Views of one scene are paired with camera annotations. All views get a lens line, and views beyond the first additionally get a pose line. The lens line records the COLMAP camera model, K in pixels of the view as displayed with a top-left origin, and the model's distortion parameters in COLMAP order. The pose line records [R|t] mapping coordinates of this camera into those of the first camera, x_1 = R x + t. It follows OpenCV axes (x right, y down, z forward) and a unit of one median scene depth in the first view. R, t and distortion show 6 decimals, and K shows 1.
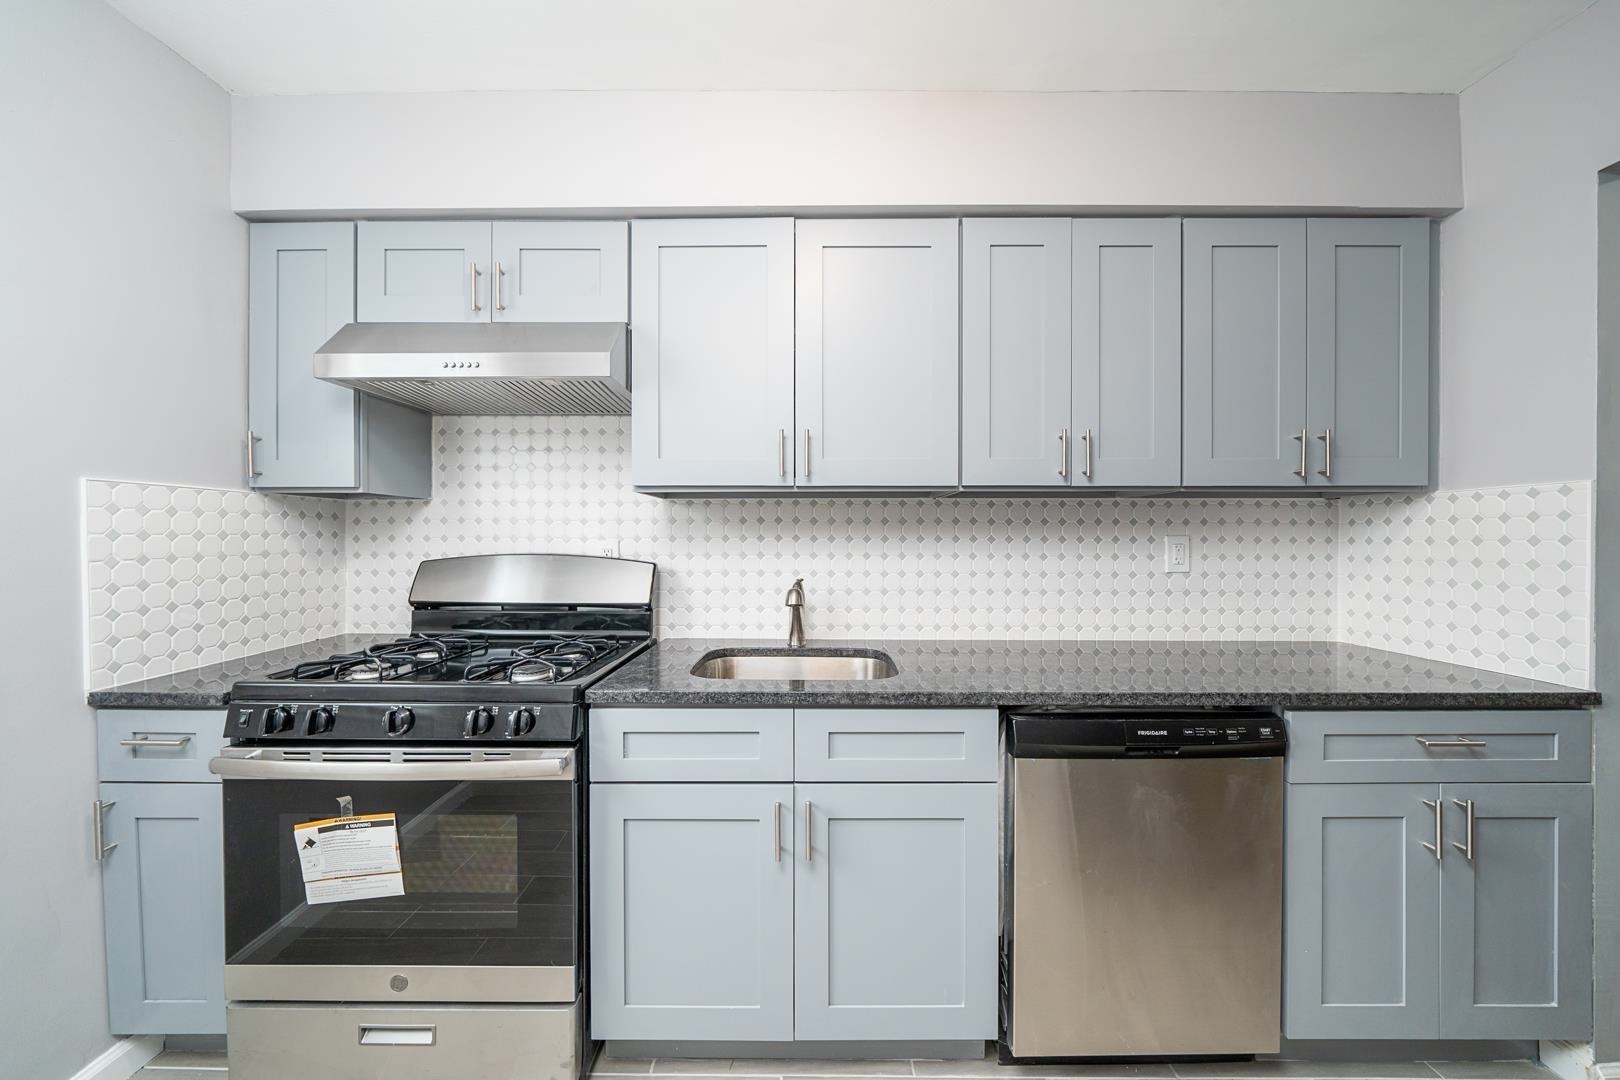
lens RADIAL K [[559.6, 0, 813.8], [0, 559.6, 536.4], [0, 0, 1]] dist [-0.011501, 0.000193]
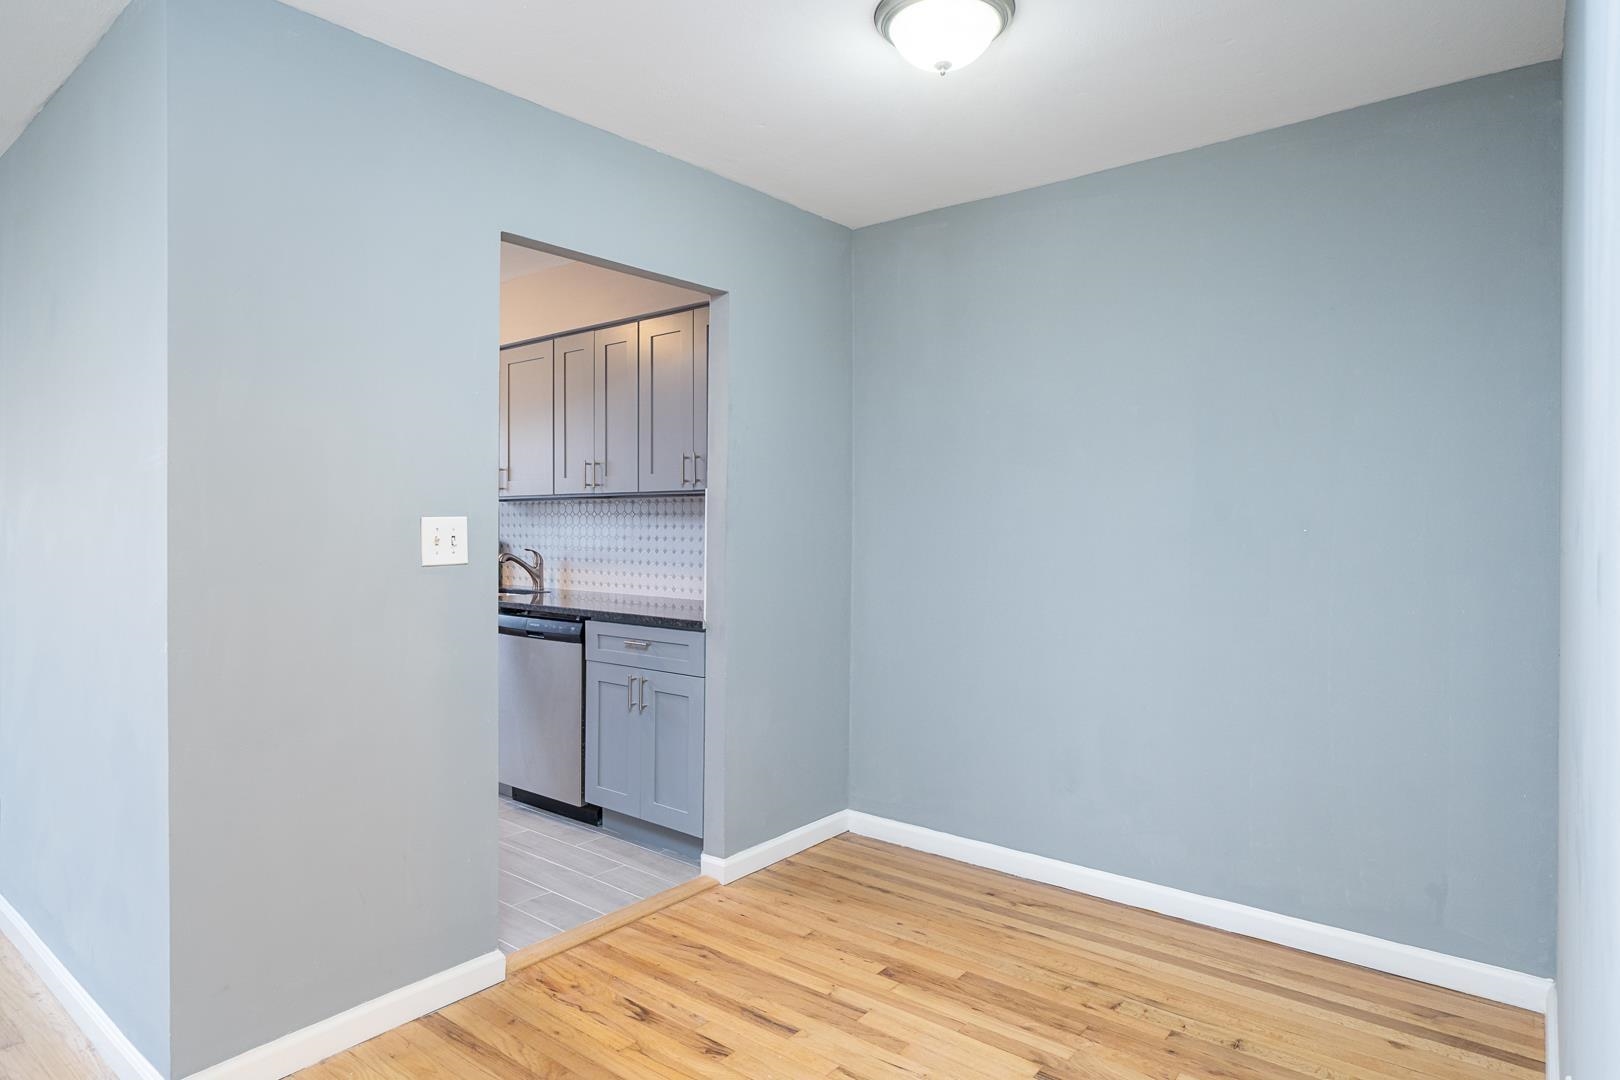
lens RADIAL K [[919.9, 0, 809.3], [0, 919.9, 537.1], [0, 0, 1]] dist [0.003914, 0.000877]
pose [[0.777787, 0.005912, -0.628500, 2.648111], [-0.003723, 0.999982, 0.004799, 0.023324], [0.628517, -0.001393, 0.777795, -0.704791]]
